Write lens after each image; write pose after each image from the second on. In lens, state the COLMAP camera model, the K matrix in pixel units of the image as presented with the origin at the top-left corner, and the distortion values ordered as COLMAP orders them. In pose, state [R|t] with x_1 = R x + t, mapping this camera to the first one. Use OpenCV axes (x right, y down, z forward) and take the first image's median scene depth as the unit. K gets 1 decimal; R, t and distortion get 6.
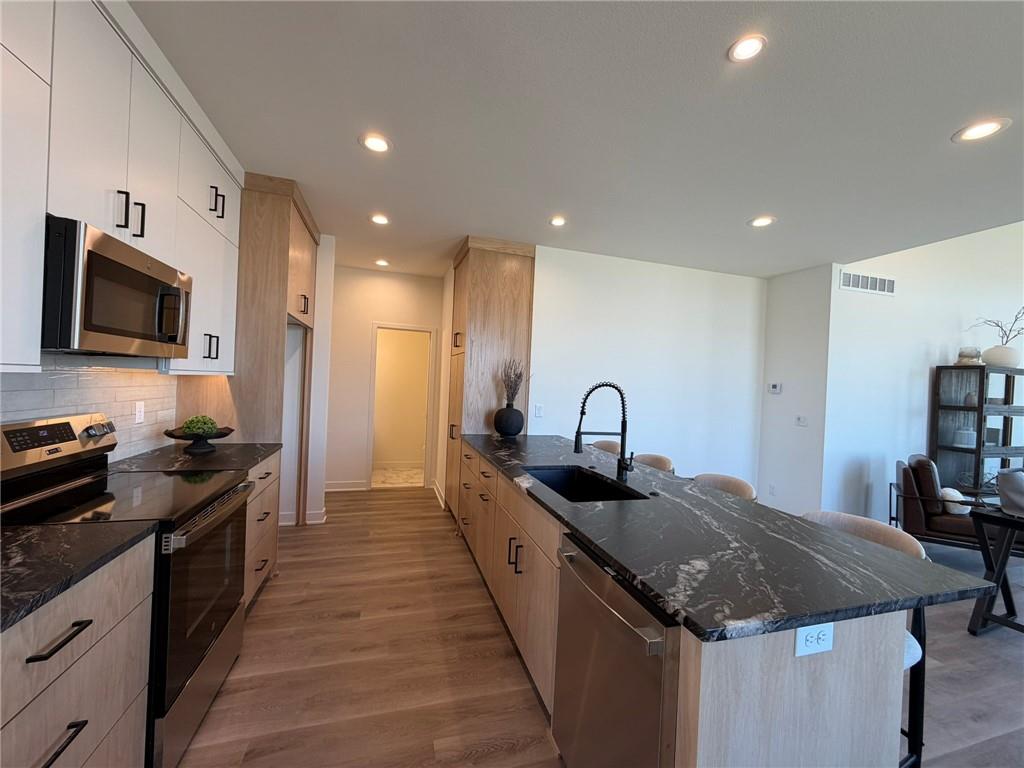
lens RADIAL K [[407.8, 0, 511.8], [0, 407.8, 380.9], [0, 0, 1]] dist [-0.001534, 0.000571]
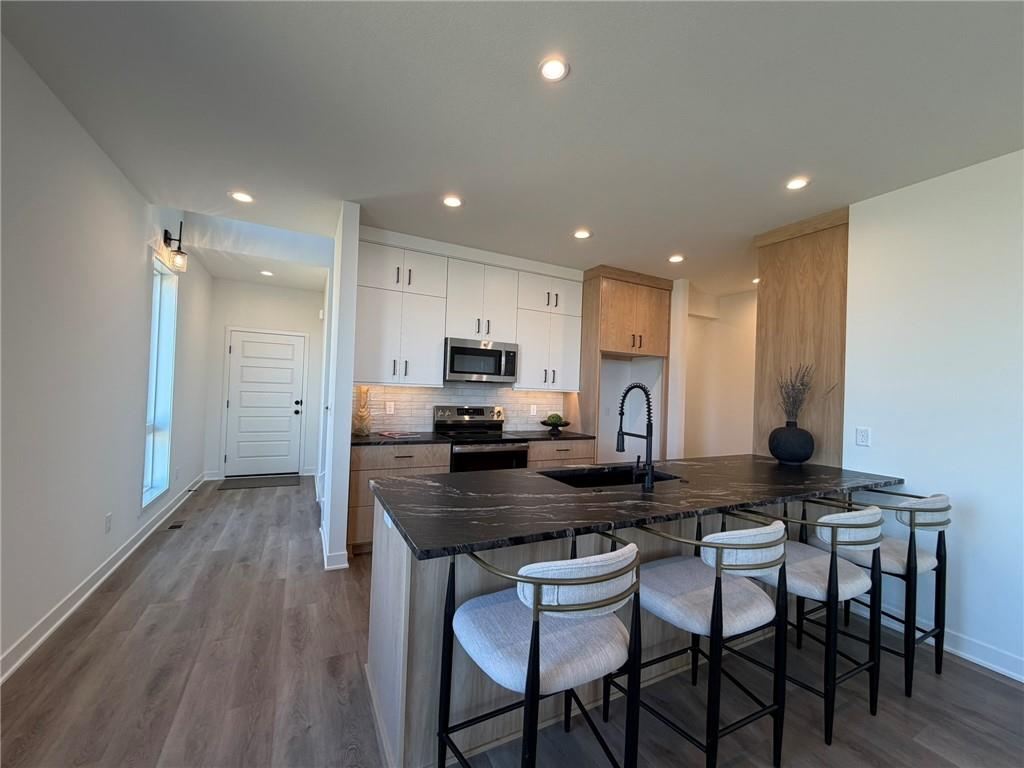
lens RADIAL K [[407.8, 0, 512.2], [0, 407.8, 385.9], [0, 0, 1]] dist [-0.001534, 0.000571]
pose [[0.182838, -0.049754, -0.981883, 1.156260], [-0.024077, 0.998192, -0.055064, 0.072643], [0.982848, 0.033709, 0.181310, 0.532082]]
